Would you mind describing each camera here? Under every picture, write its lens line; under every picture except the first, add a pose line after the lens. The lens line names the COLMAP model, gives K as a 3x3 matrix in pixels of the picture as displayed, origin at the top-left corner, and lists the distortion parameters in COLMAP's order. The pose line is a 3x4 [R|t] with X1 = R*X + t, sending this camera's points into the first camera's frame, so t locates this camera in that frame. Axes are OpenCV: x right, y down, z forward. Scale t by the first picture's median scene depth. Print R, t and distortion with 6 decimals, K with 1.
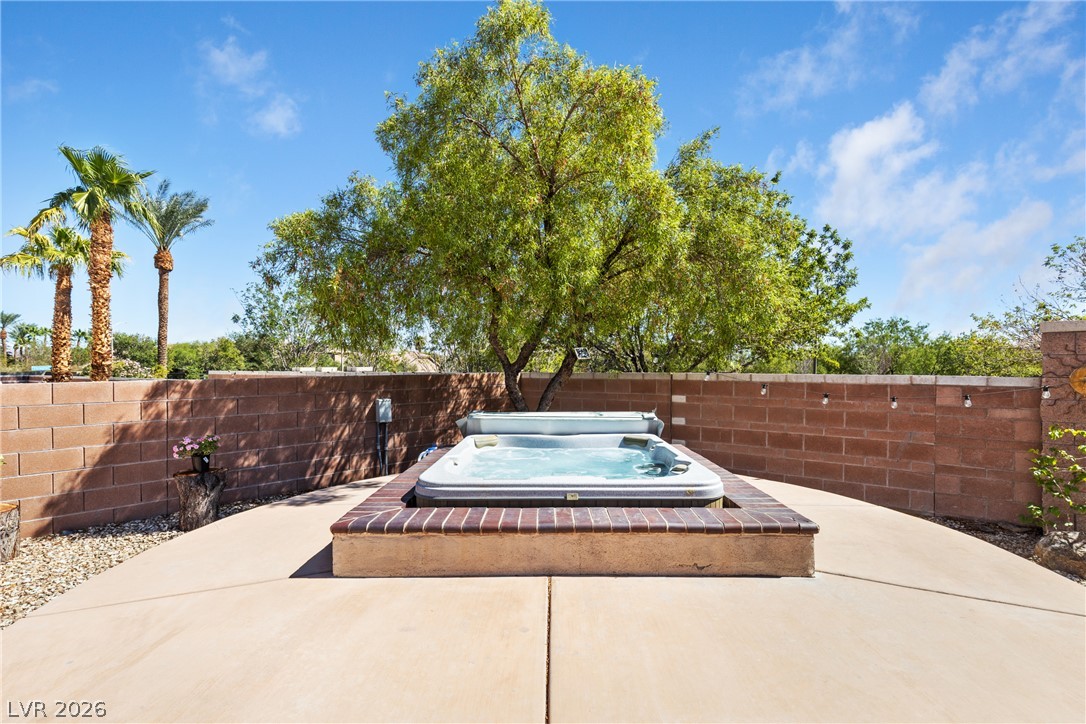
lens RADIAL K [[468.5, 0, 552.9], [0, 468.5, 362.6], [0, 0, 1]] dist [0.005775, 0.000356]
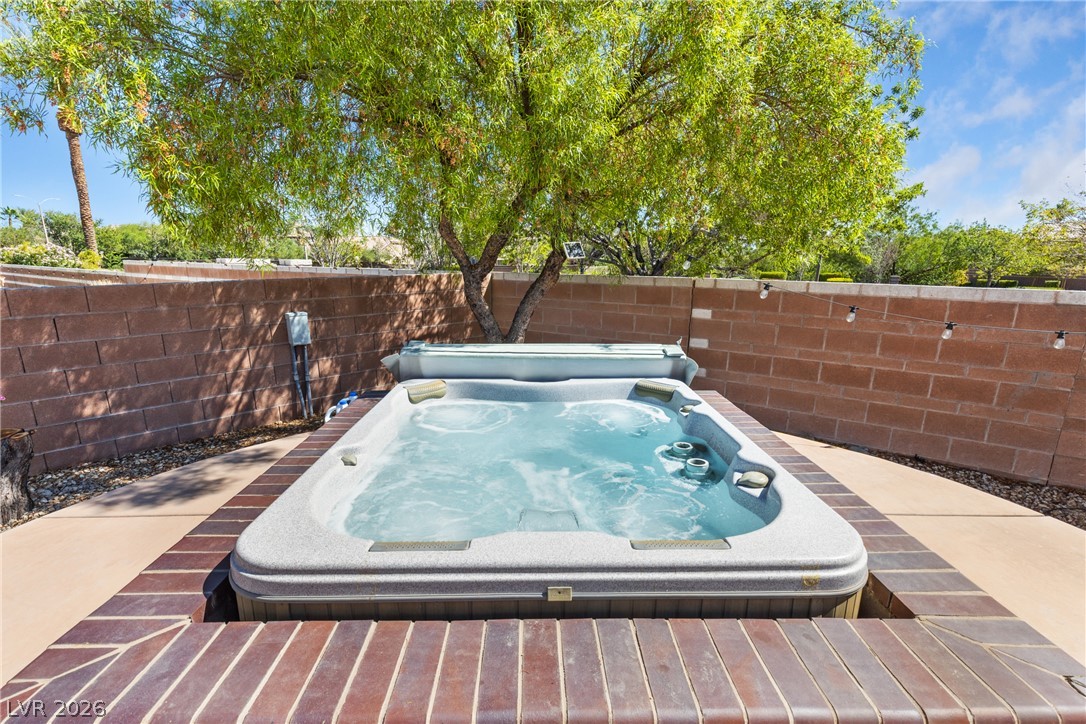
lens RADIAL K [[488.5, 0, 545.7], [0, 488.5, 363.7], [0, 0, 1]] dist [0.004362, 0.000119]
pose [[0.999806, 0.005493, 0.018891, 0.007758], [-0.009626, 0.974029, 0.226218, -0.020922], [-0.017158, -0.226356, 0.973894, 0.261151]]
